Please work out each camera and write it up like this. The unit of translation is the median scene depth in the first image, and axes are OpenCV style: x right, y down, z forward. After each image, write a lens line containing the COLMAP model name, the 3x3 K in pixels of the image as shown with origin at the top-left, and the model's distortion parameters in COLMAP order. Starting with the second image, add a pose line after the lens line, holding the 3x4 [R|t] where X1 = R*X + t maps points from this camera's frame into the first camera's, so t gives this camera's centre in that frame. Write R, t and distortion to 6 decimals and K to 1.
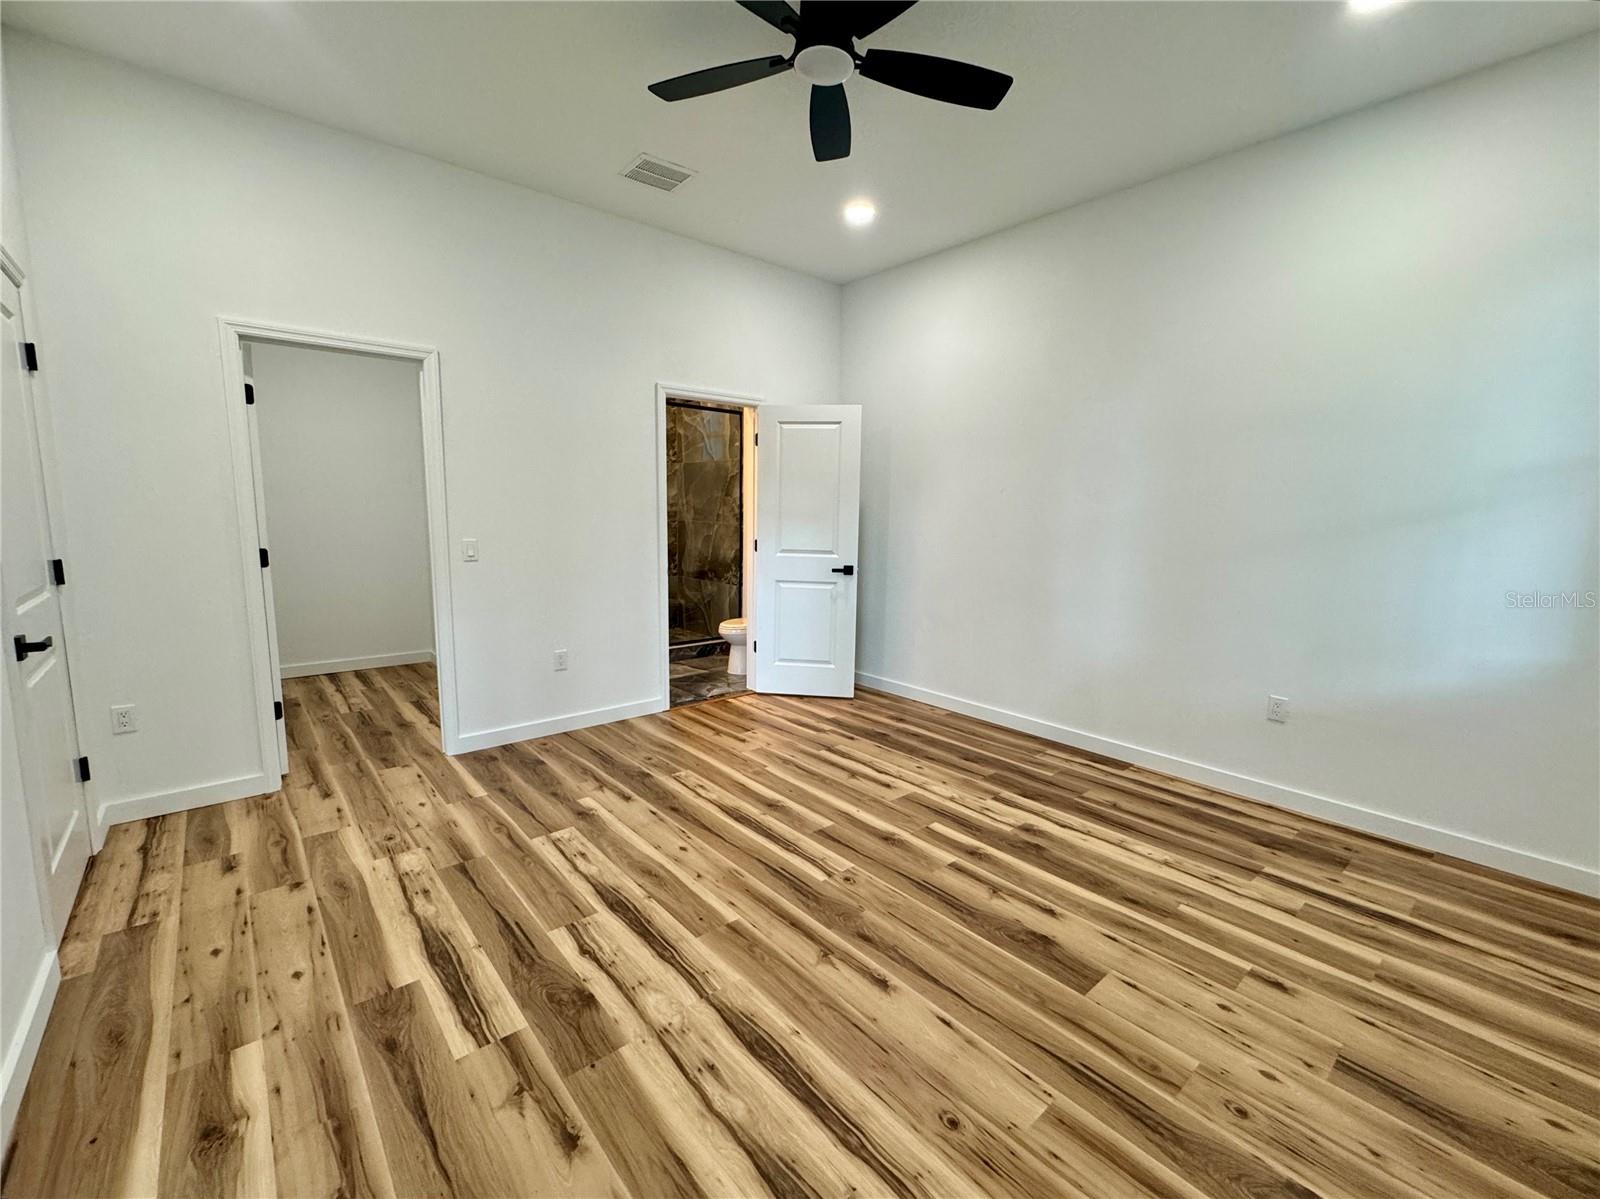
lens RADIAL K [[676.8, 0, 800.0], [0, 676.8, 599.5], [0, 0, 1]] dist [-0.002022, -0.000515]
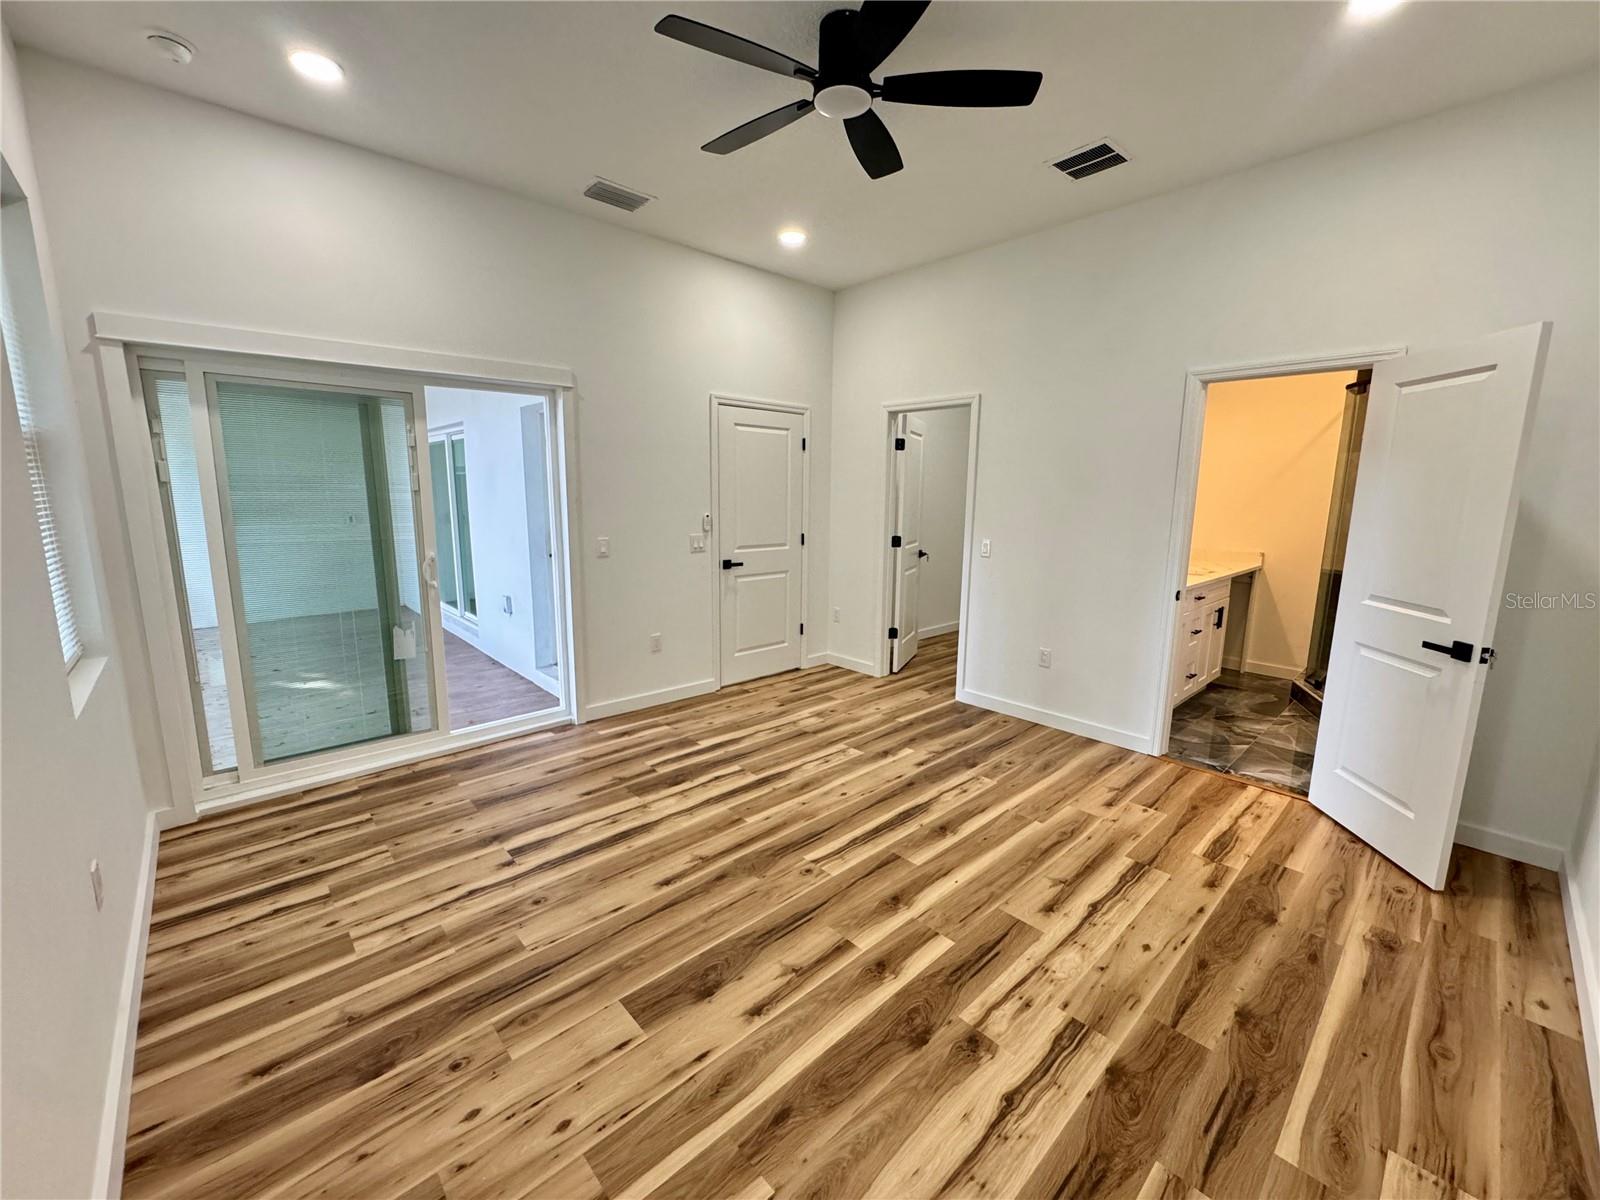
lens RADIAL K [[638.6, 0, 800.0], [0, 638.6, 600.0], [0, 0, 1]] dist [-0.003518, -0.000067]
pose [[0.036960, 0.155110, -0.987206, 0.845320], [-0.145440, 0.978197, 0.148249, -0.128308], [0.988677, 0.138099, 0.058713, 0.737059]]
